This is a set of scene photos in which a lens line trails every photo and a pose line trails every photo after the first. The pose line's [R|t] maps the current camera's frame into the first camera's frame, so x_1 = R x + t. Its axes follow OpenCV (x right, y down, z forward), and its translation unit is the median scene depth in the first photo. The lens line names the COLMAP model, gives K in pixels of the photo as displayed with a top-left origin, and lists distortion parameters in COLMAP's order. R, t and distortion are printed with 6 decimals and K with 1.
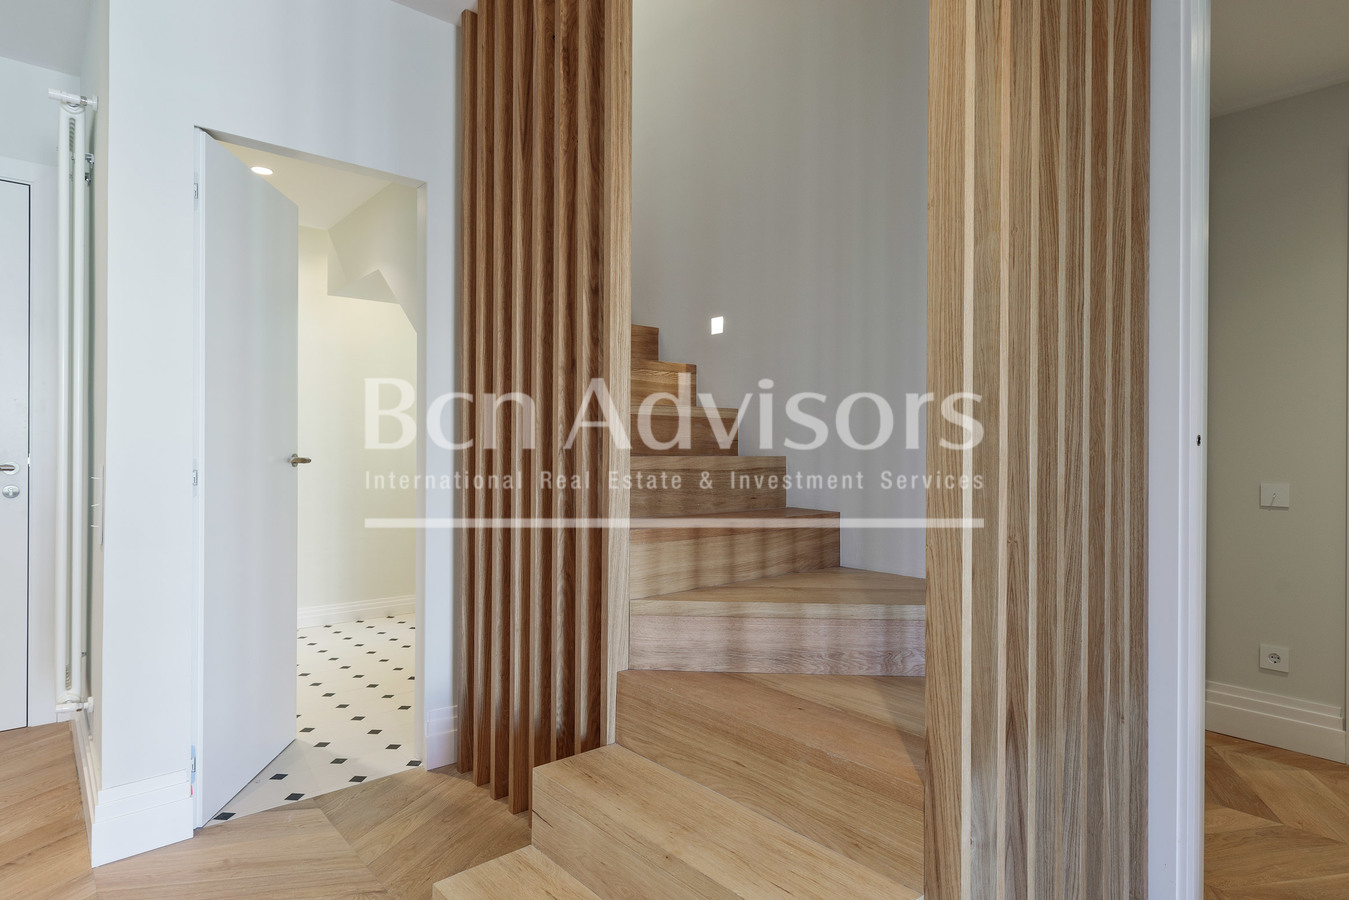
lens RADIAL K [[749.0, 0, 672.8], [0, 749.0, 445.9], [0, 0, 1]] dist [0.012544, -0.000857]
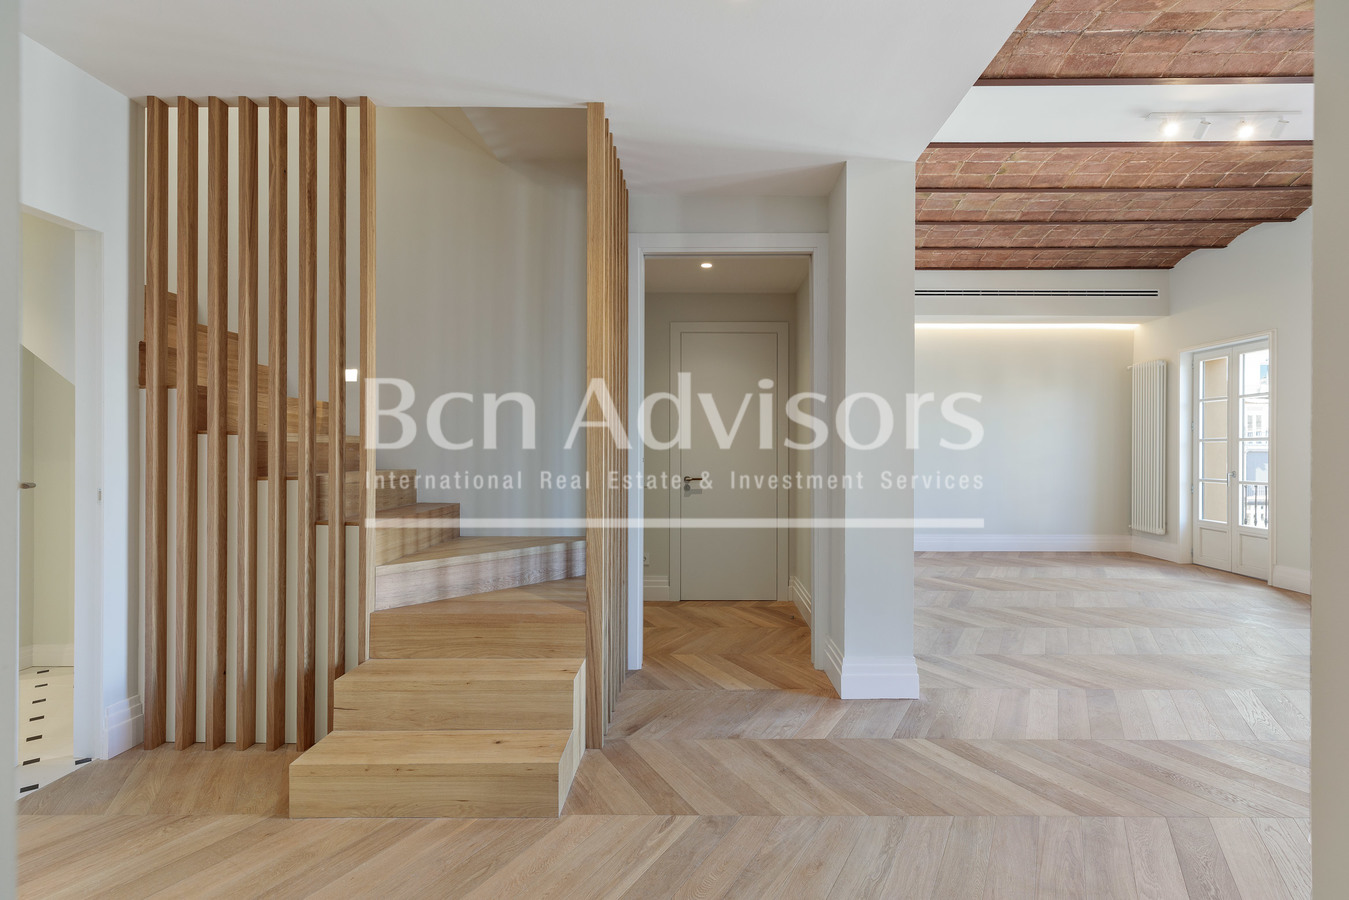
lens RADIAL K [[618.1, 0, 685.4], [0, 618.1, 447.0], [0, 0, 1]] dist [0.019889, -0.000196]
pose [[0.673792, -0.001065, 0.738920, -0.588227], [0.000939, 0.999999, 0.000585, -0.045746], [-0.738920, 0.000299, 0.673793, -0.359129]]
